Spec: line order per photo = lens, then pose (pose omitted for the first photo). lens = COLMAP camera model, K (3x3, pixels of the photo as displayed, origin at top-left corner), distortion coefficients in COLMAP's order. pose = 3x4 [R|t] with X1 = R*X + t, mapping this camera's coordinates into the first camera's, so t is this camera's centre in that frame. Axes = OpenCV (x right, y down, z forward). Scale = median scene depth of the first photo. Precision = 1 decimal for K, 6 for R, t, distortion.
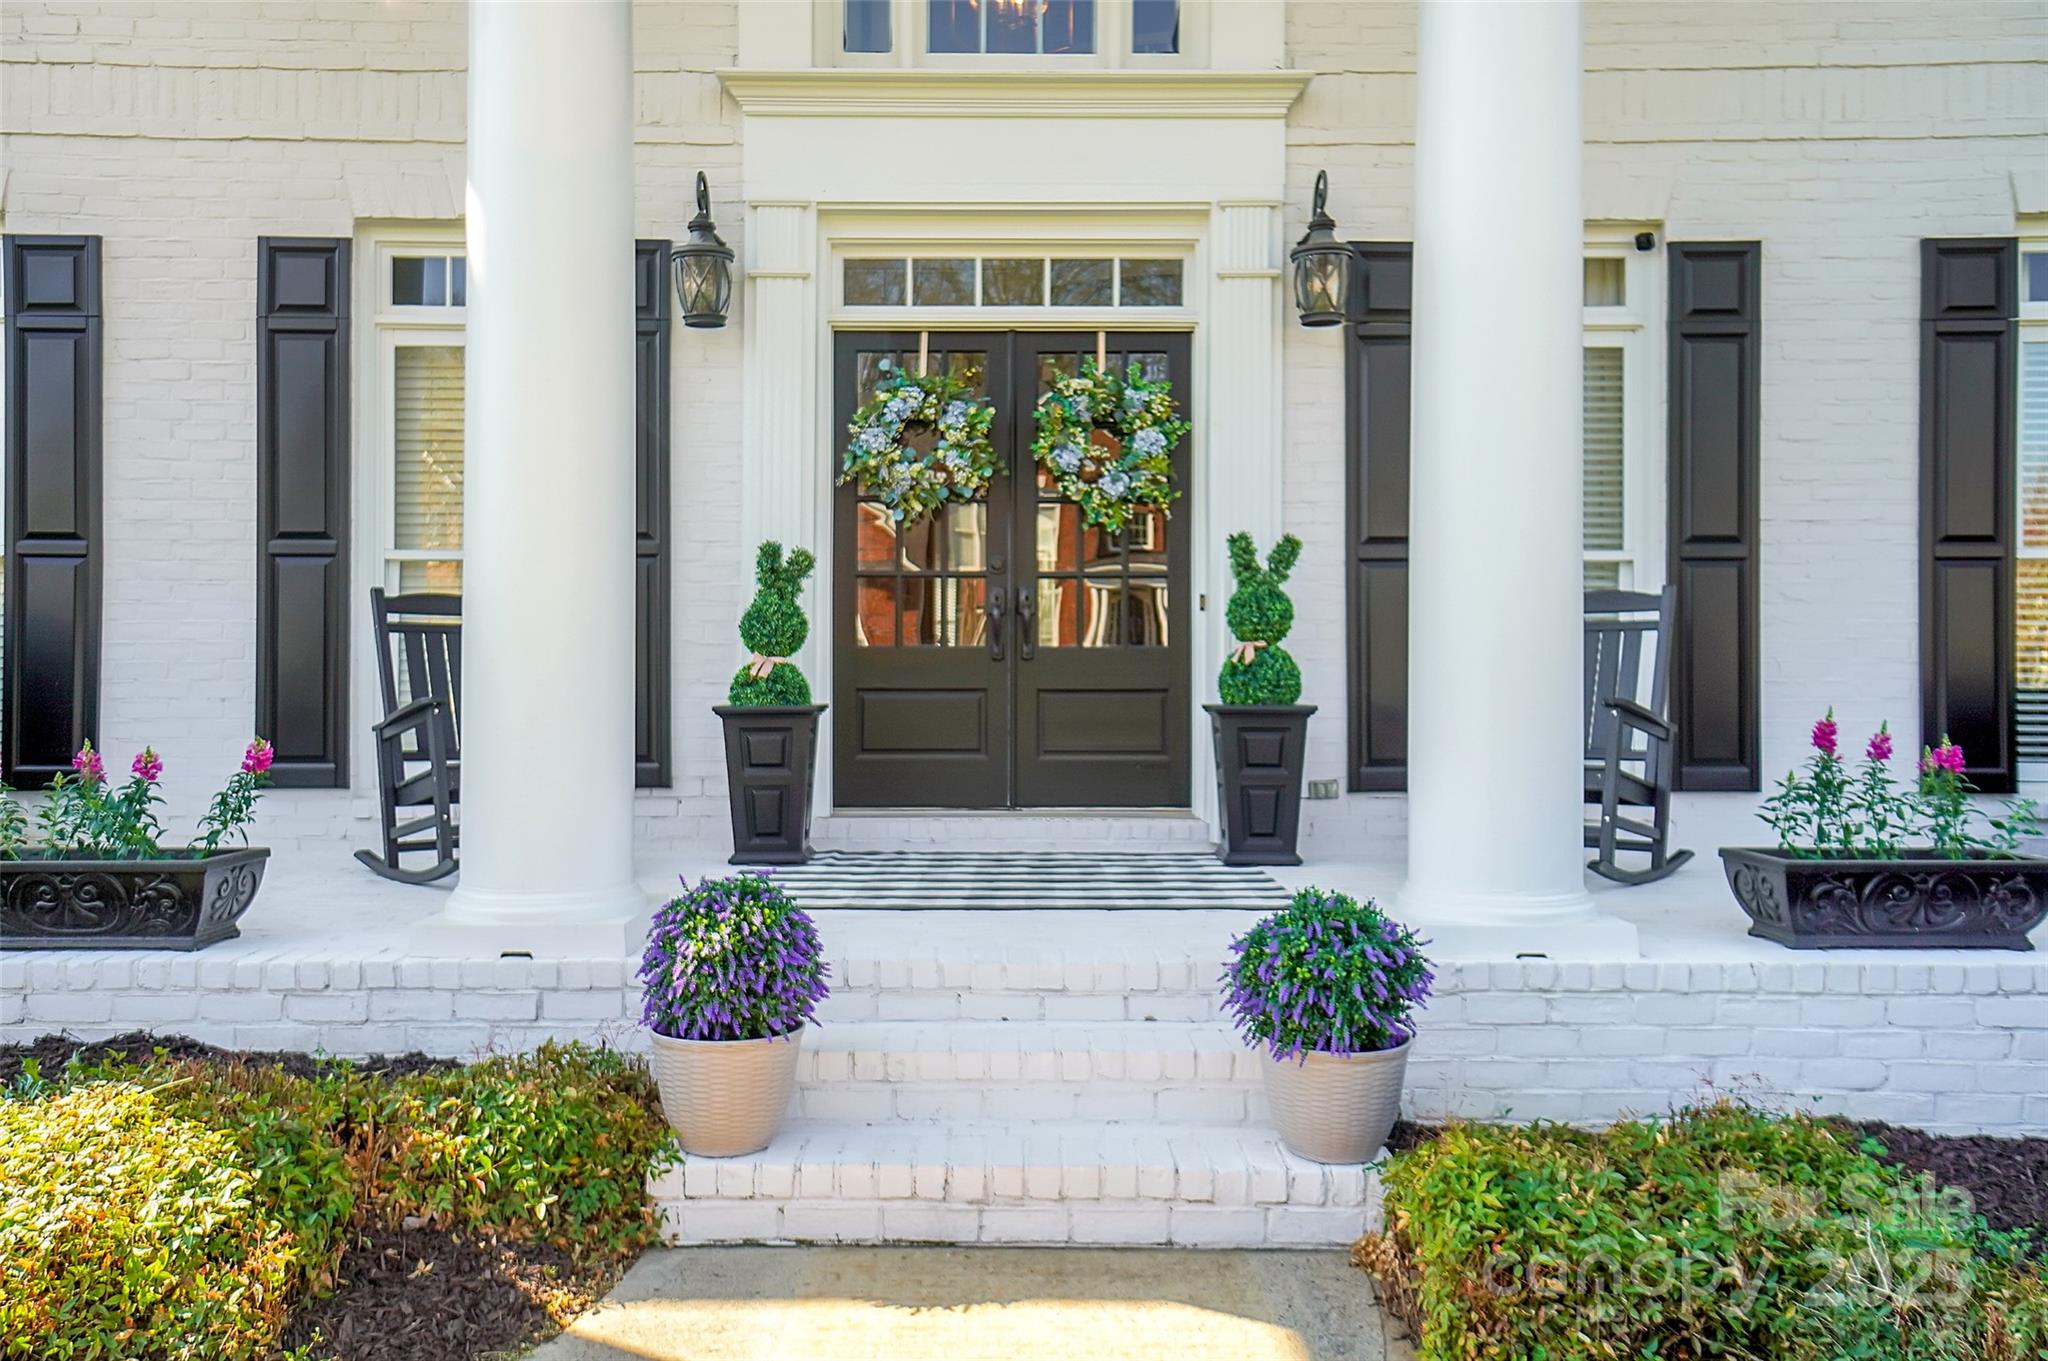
lens RADIAL K [[1536.1, 0, 1014.6], [0, 1536.1, 670.8], [0, 0, 1]] dist [0.008282, 0.013477]
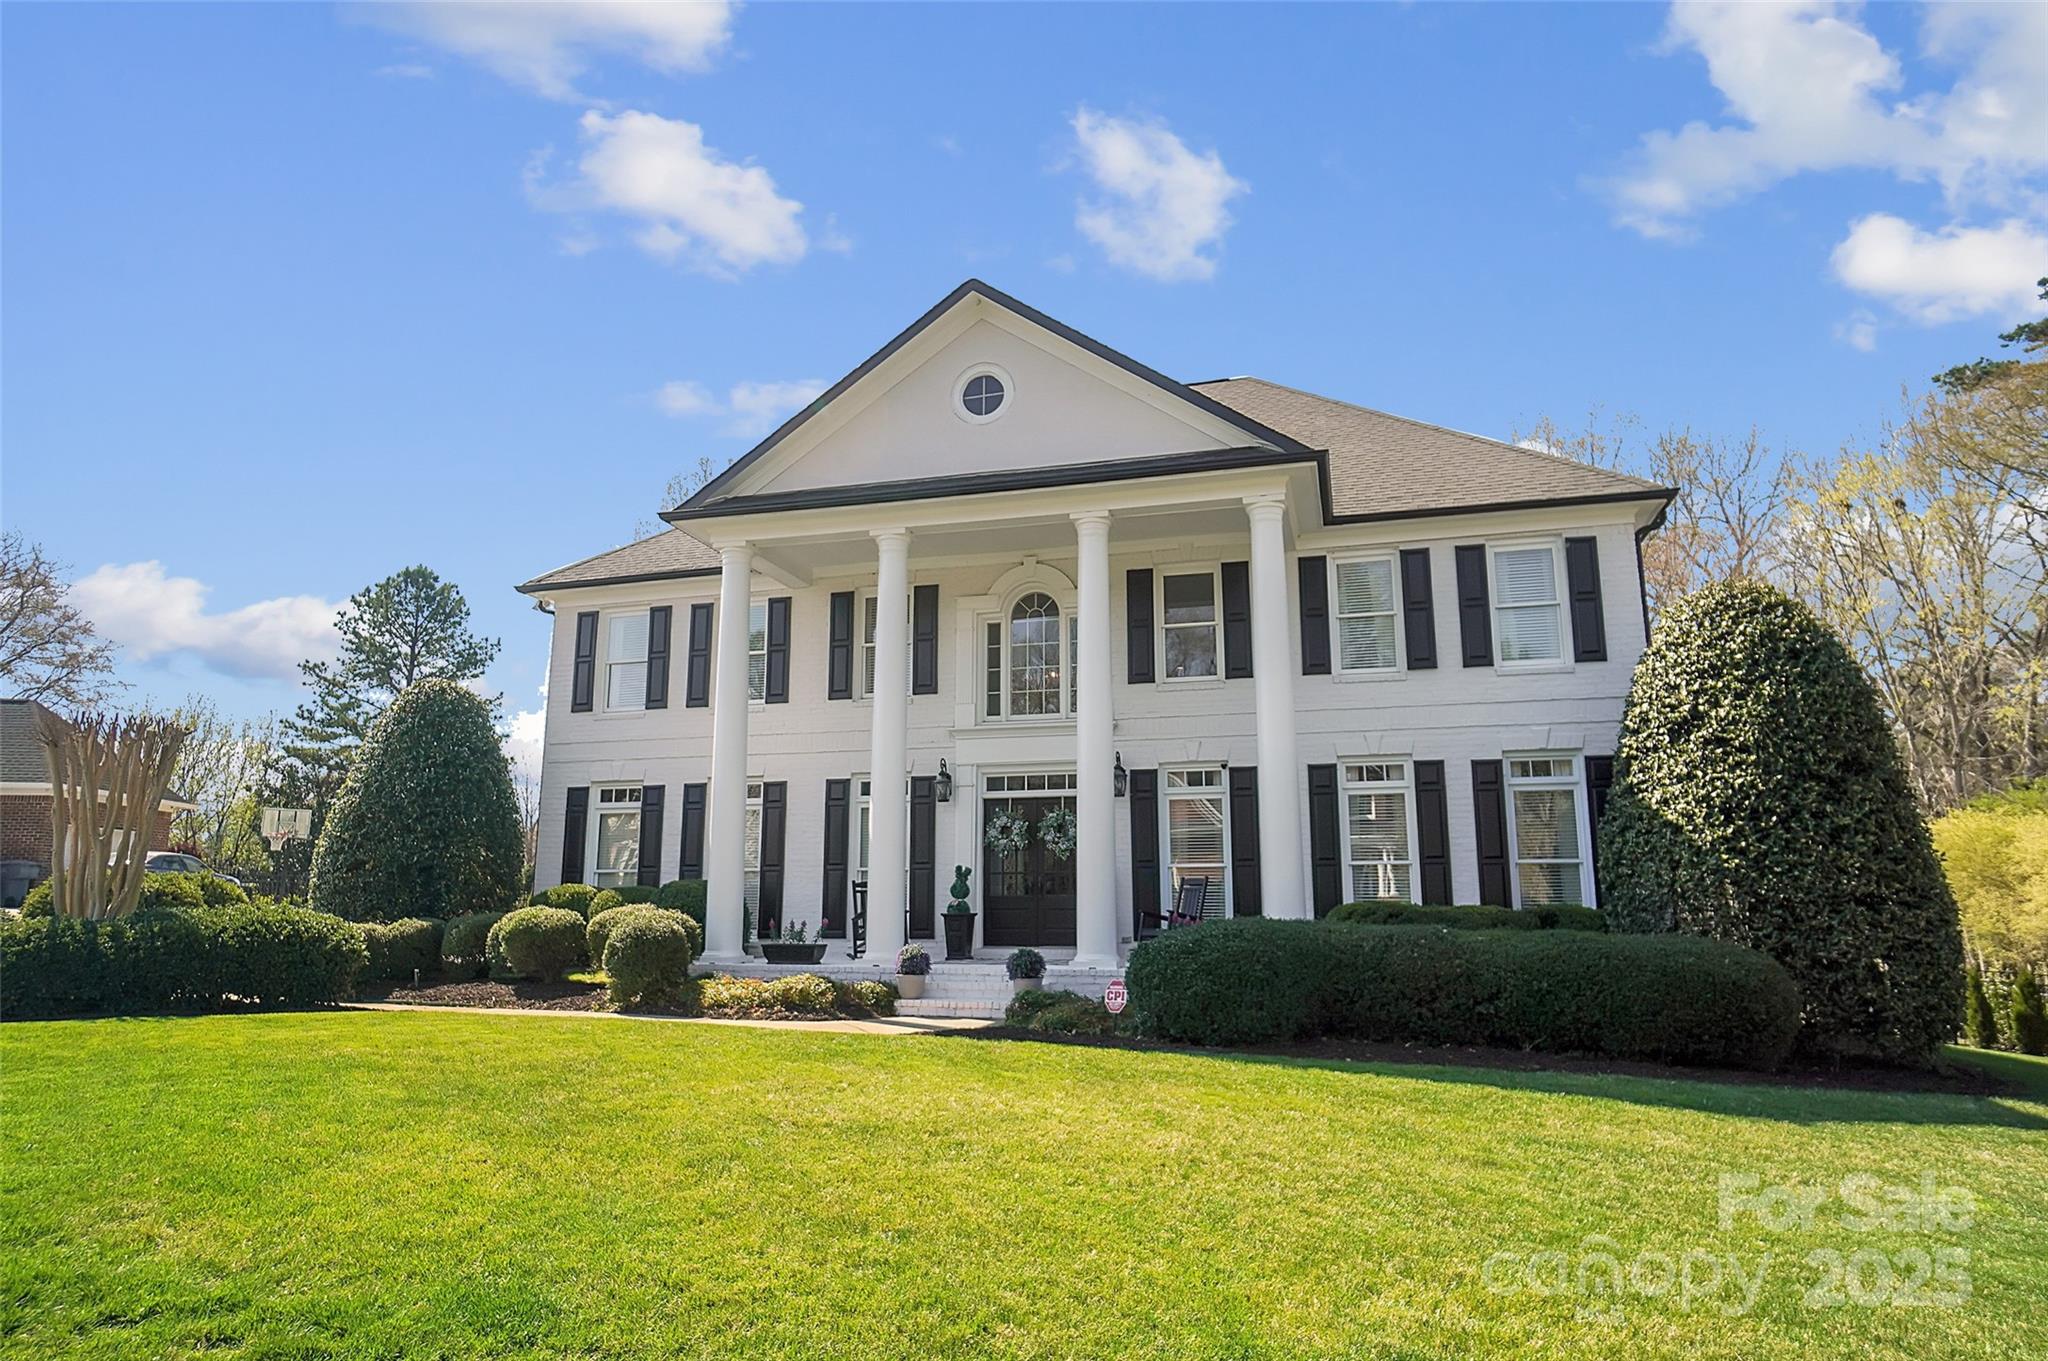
lens RADIAL K [[1210.9, 0, 1022.9], [0, 1210.9, 689.3], [0, 0, 1]] dist [-0.019025, 0.002108]
pose [[0.961449, -0.050785, -0.270254, 0.708712], [0.003059, 0.984713, -0.174160, 0.000652], [0.274967, 0.166619, 0.946906, -1.550341]]
